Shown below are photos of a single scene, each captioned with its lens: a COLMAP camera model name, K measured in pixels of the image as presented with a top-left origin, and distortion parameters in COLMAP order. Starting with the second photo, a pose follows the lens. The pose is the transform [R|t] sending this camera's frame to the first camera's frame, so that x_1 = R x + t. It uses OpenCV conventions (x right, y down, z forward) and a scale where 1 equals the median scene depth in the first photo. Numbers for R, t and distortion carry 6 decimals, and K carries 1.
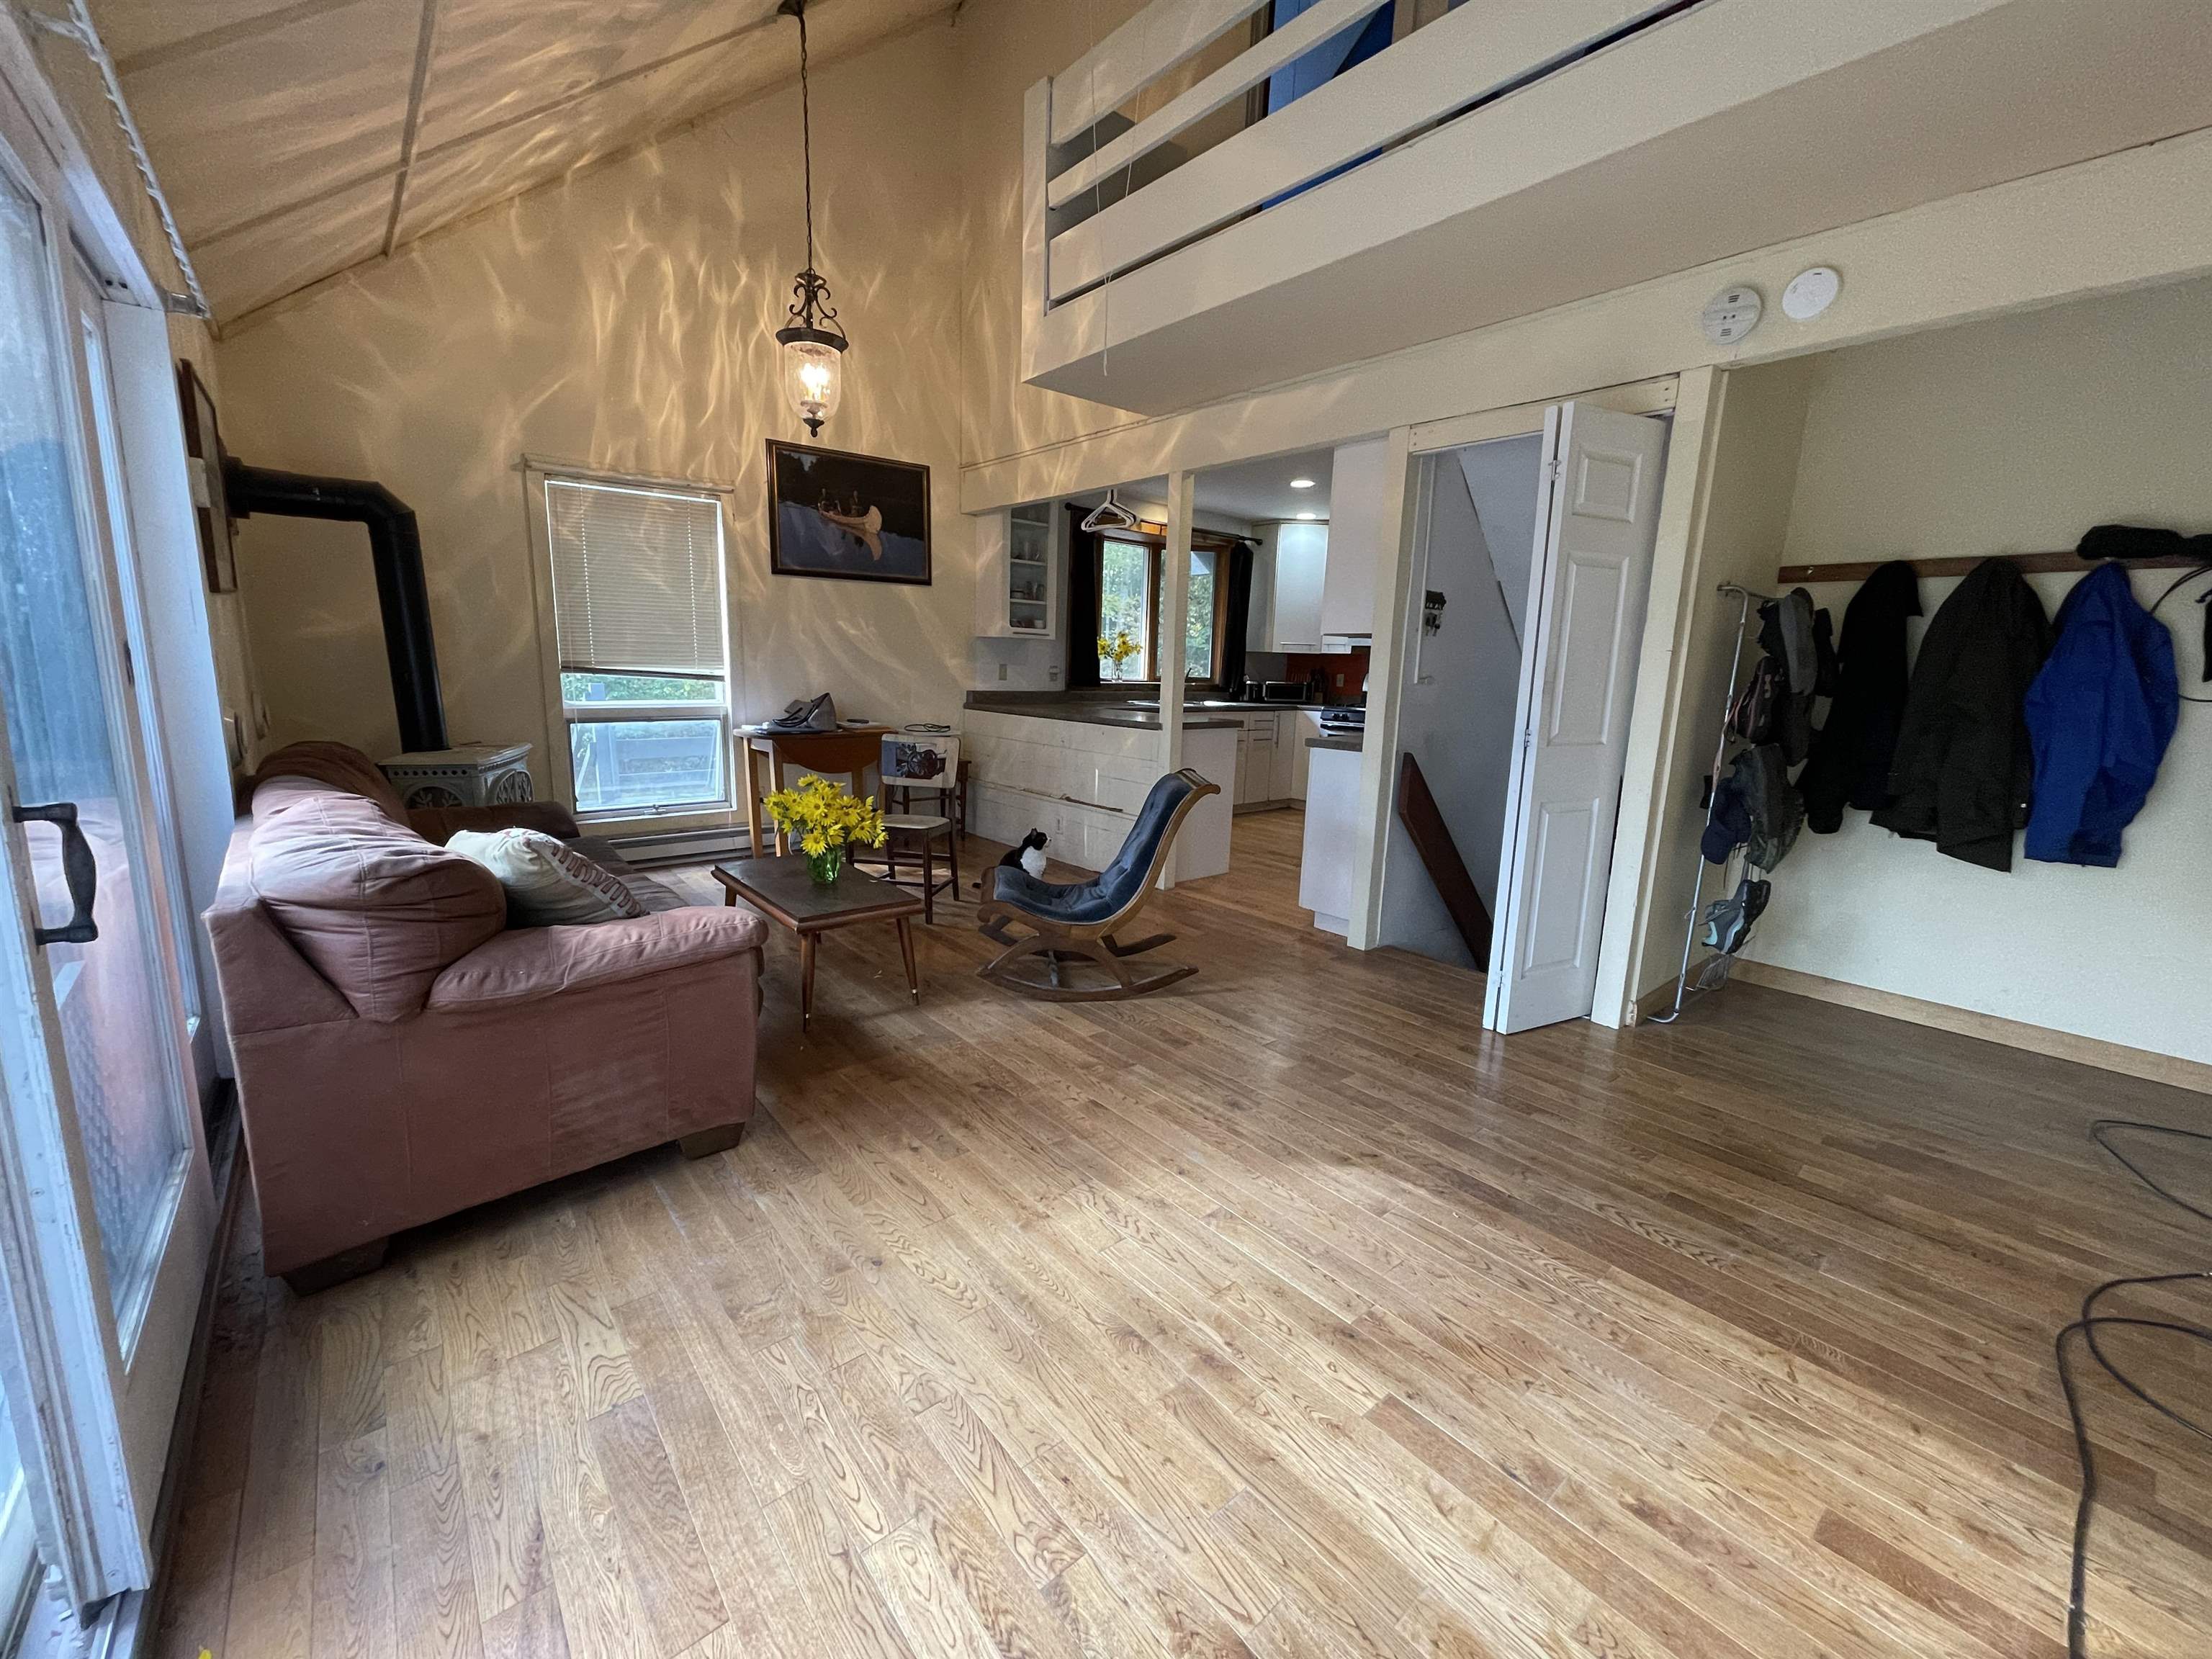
lens RADIAL K [[884.4, 0, 1108.2], [0, 884.4, 826.9], [0, 0, 1]] dist [0.003944, 0.000192]
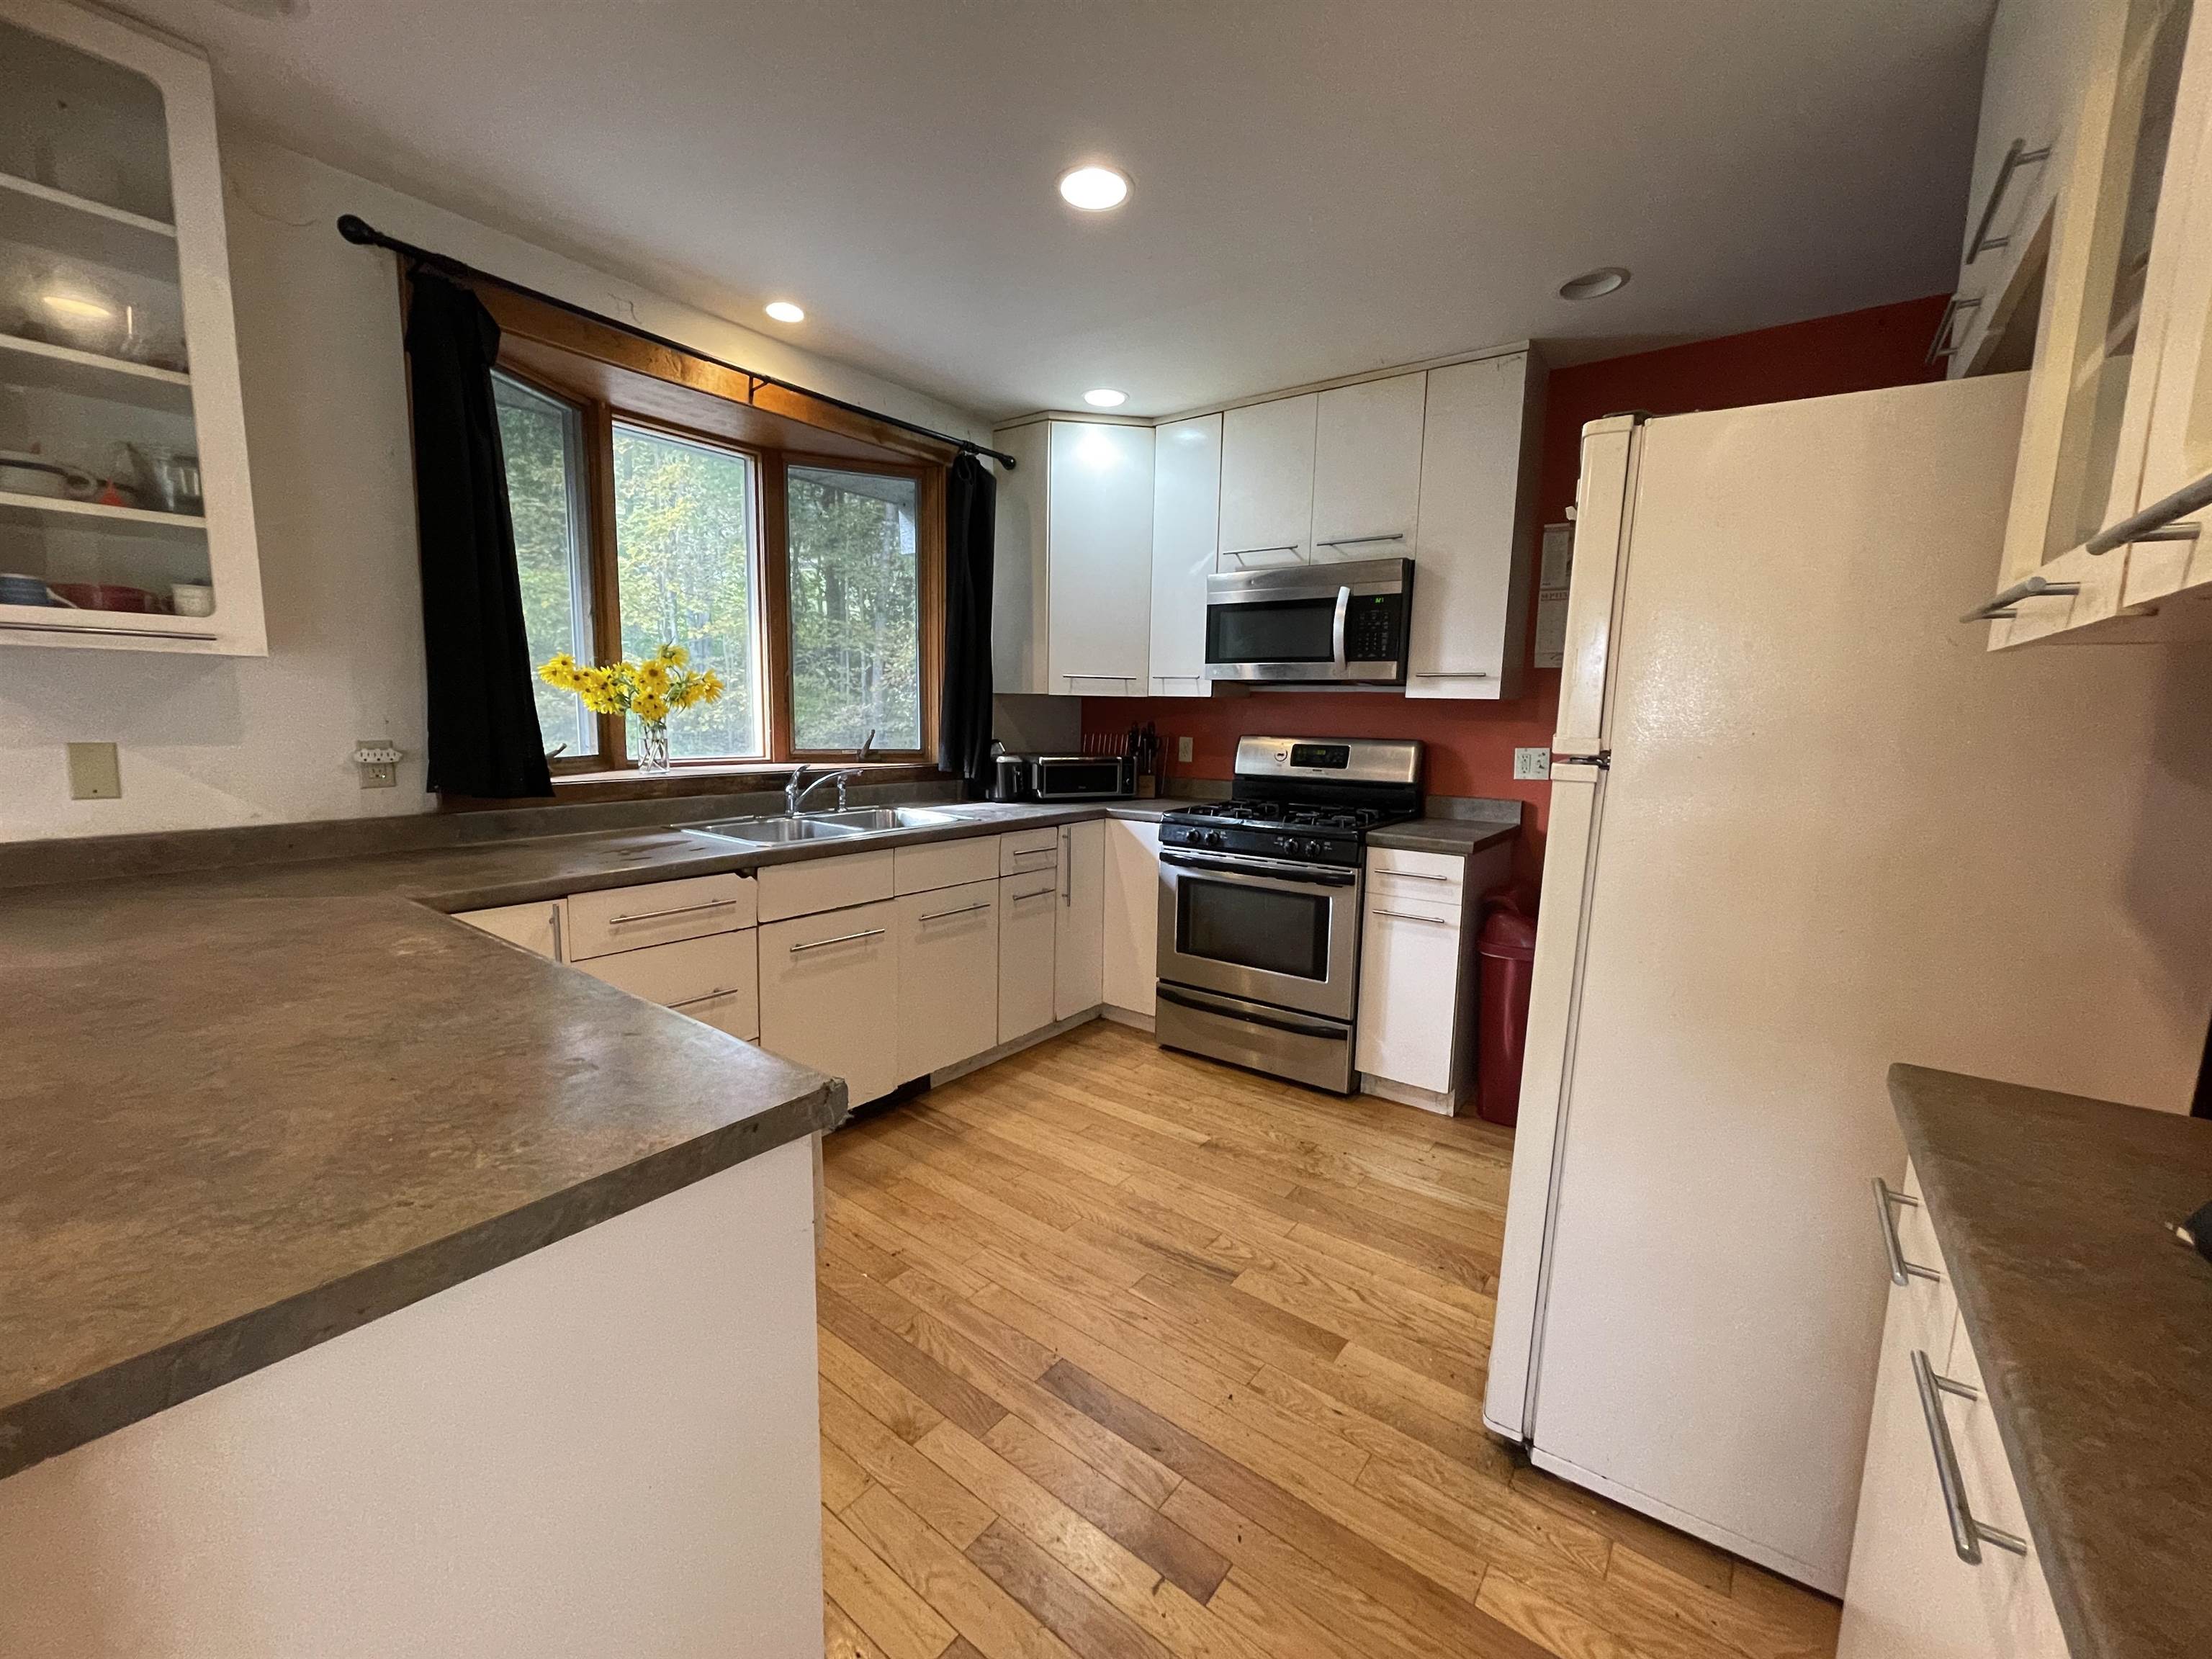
lens RADIAL K [[884.4, 0, 1105.9], [0, 884.4, 827.5], [0, 0, 1]] dist [0.003944, 0.000192]
pose [[0.976194, -0.039374, 0.213295, 0.113500], [0.049287, 0.997928, -0.041359, -0.107489], [-0.211225, 0.050887, 0.976112, 0.544834]]
